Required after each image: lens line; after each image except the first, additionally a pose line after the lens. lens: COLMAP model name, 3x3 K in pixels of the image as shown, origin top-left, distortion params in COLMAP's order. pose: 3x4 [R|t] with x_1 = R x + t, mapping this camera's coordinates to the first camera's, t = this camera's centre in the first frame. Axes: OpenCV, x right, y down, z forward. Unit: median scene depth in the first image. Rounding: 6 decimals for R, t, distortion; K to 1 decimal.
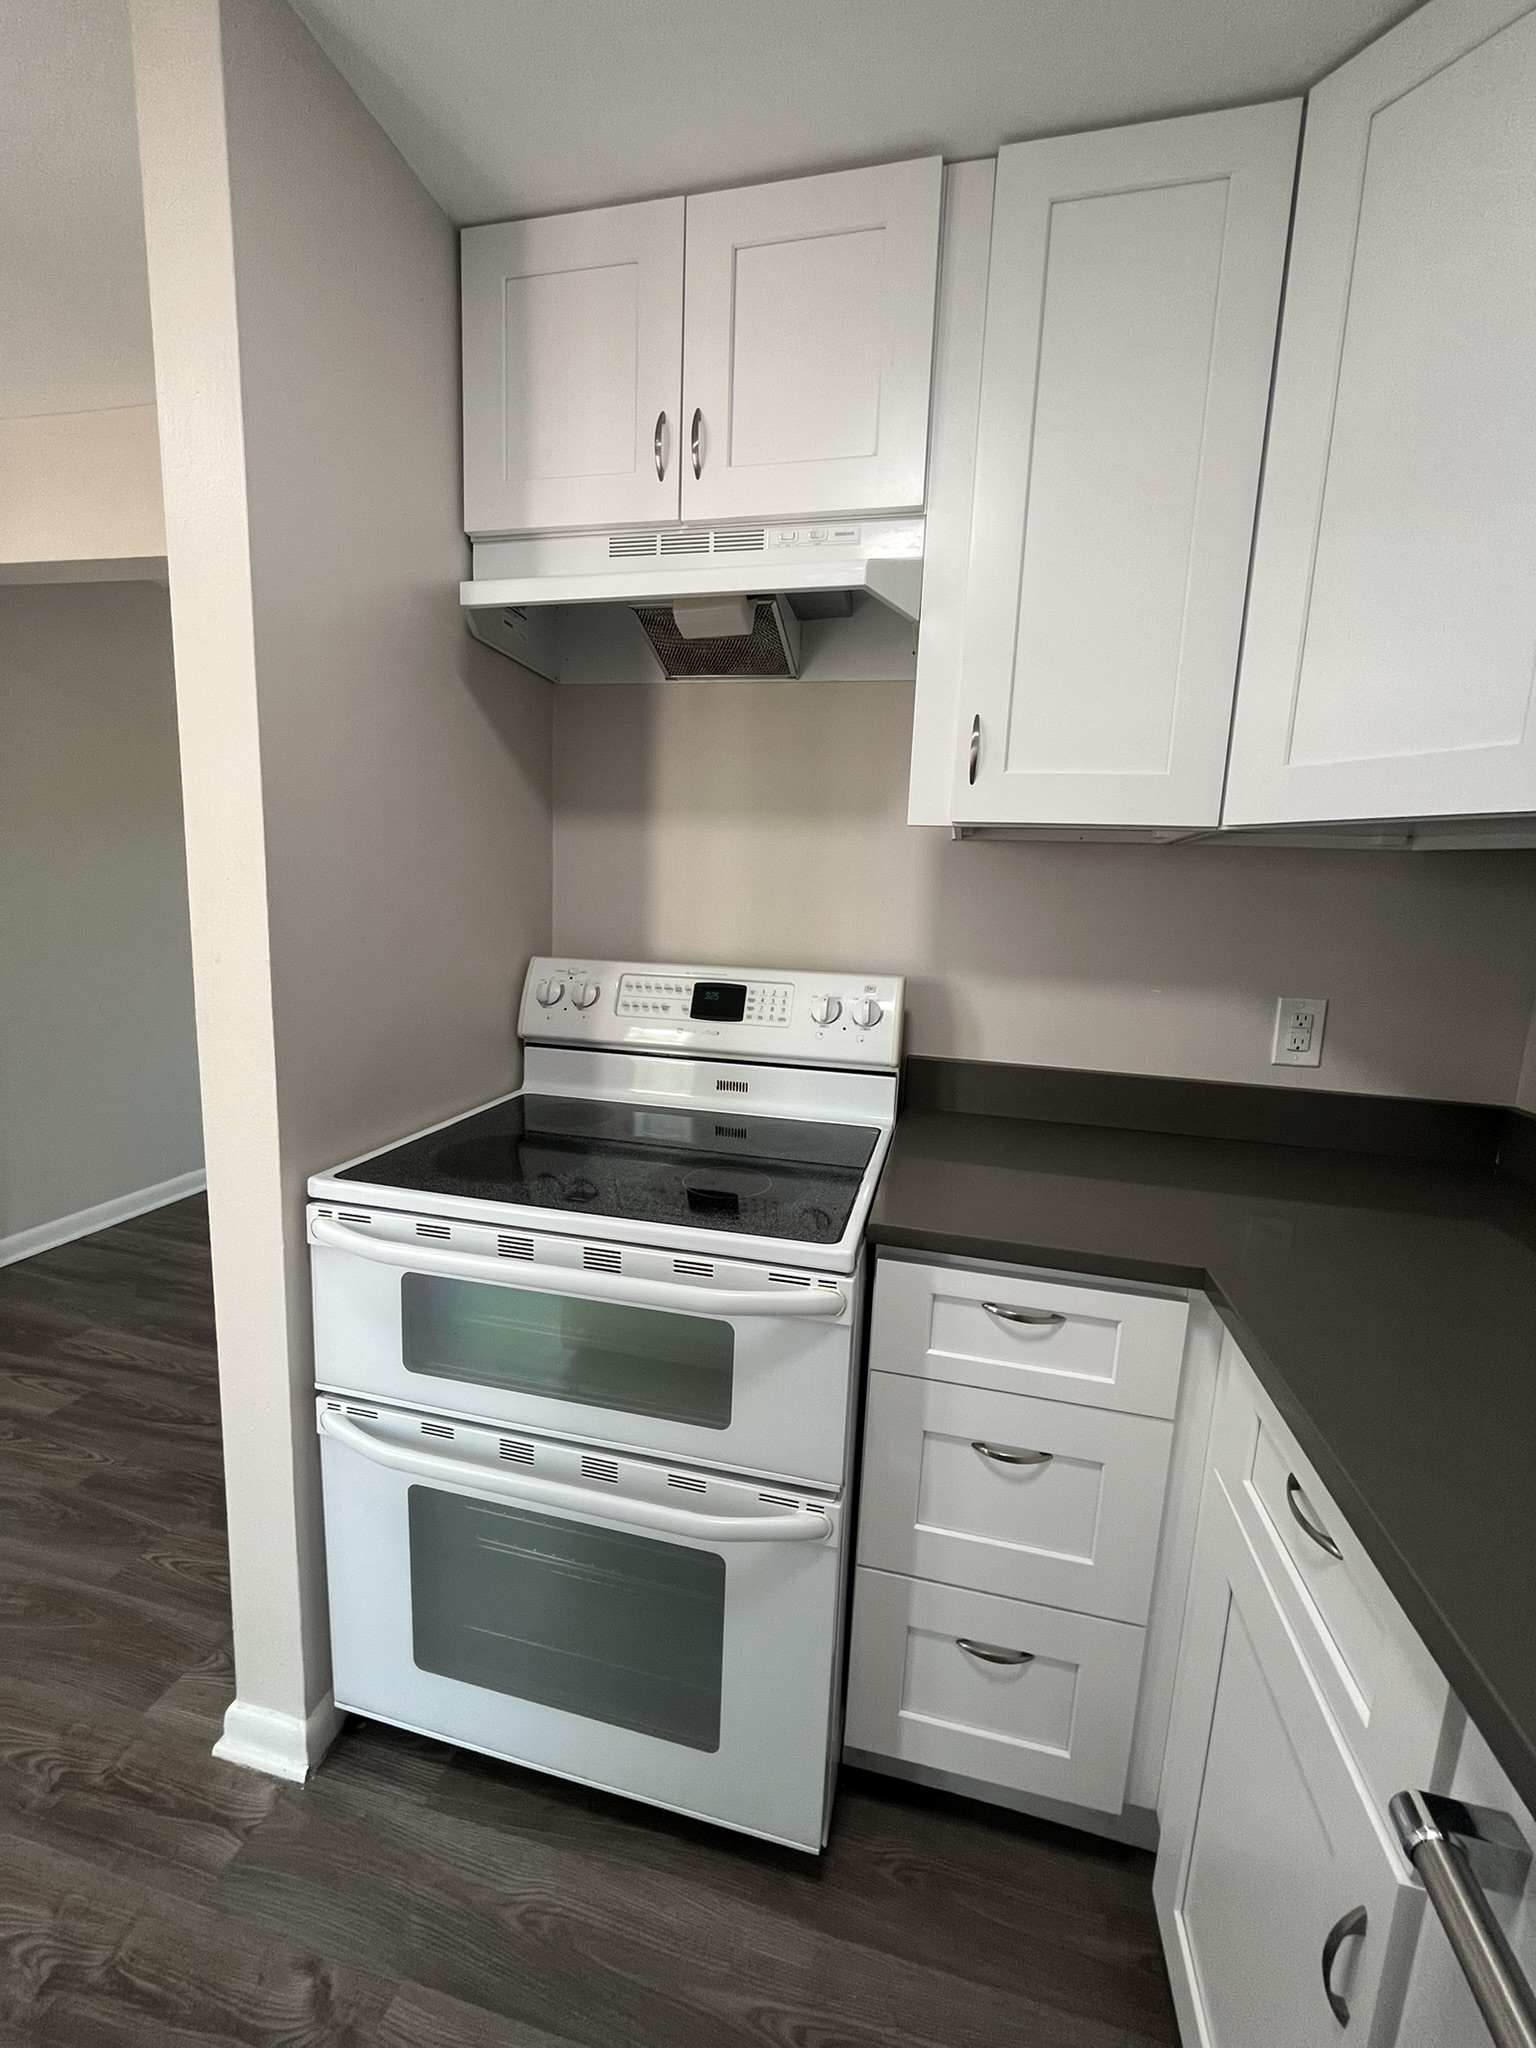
lens RADIAL K [[833.1, 0, 768.0], [0, 833.1, 1024.0], [0, 0, 1]] dist [-0.000745, -0.000358]
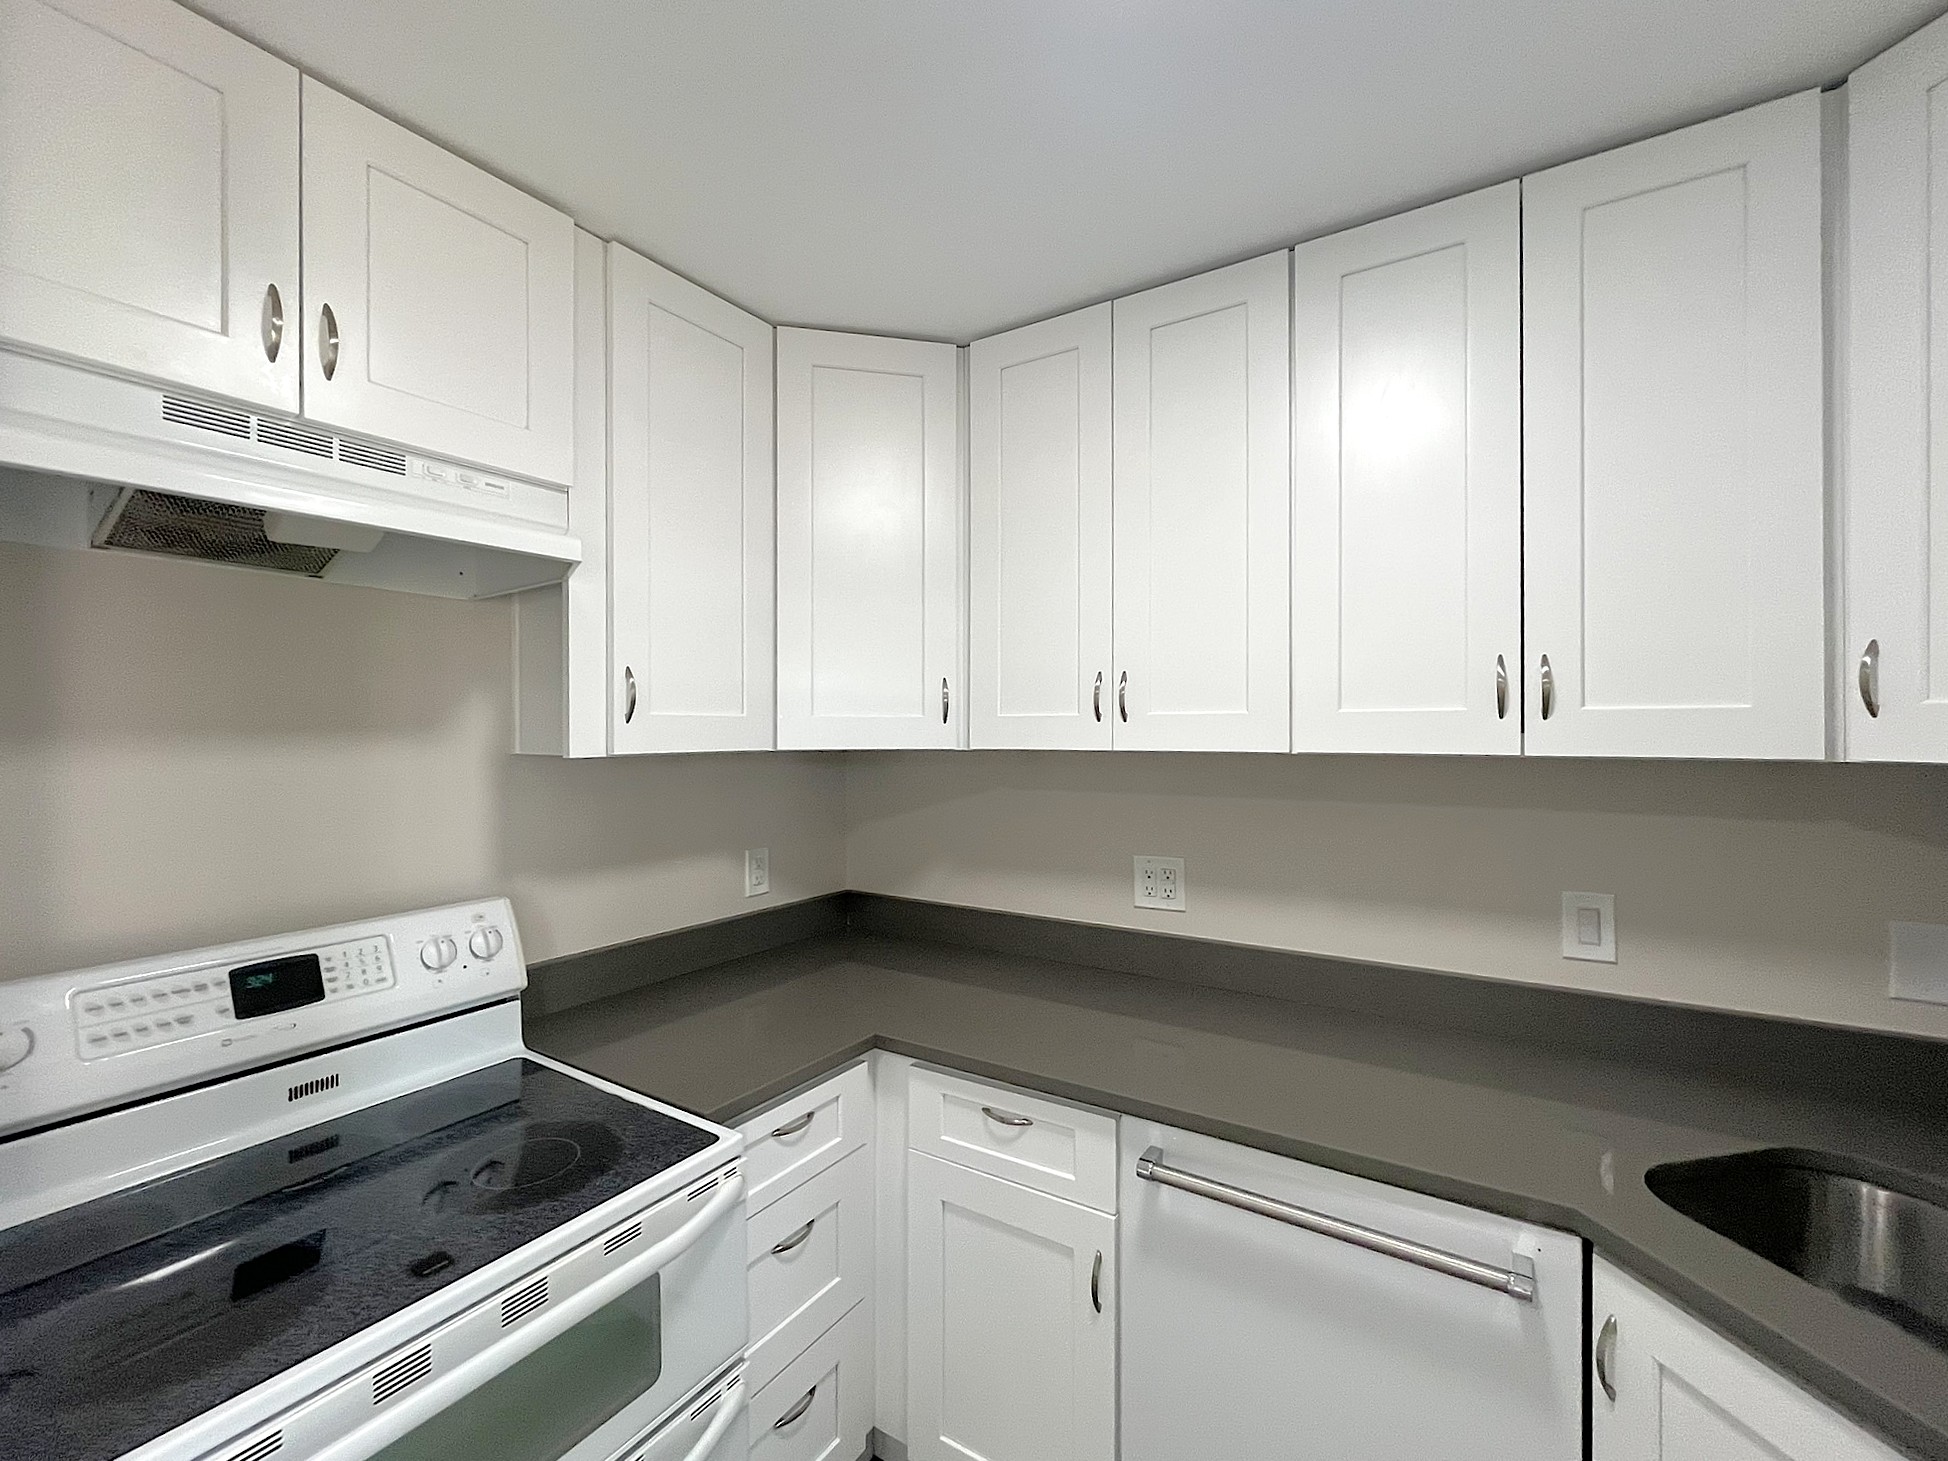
lens RADIAL K [[792.4, 0, 1017.9], [0, 792.4, 727.8], [0, 0, 1]] dist [-0.000745, -0.000358]
pose [[0.311491, -0.028398, 0.949825, -0.539296], [0.151773, 0.988208, -0.020228, -0.144600], [-0.938050, 0.150458, 0.312128, 0.107603]]
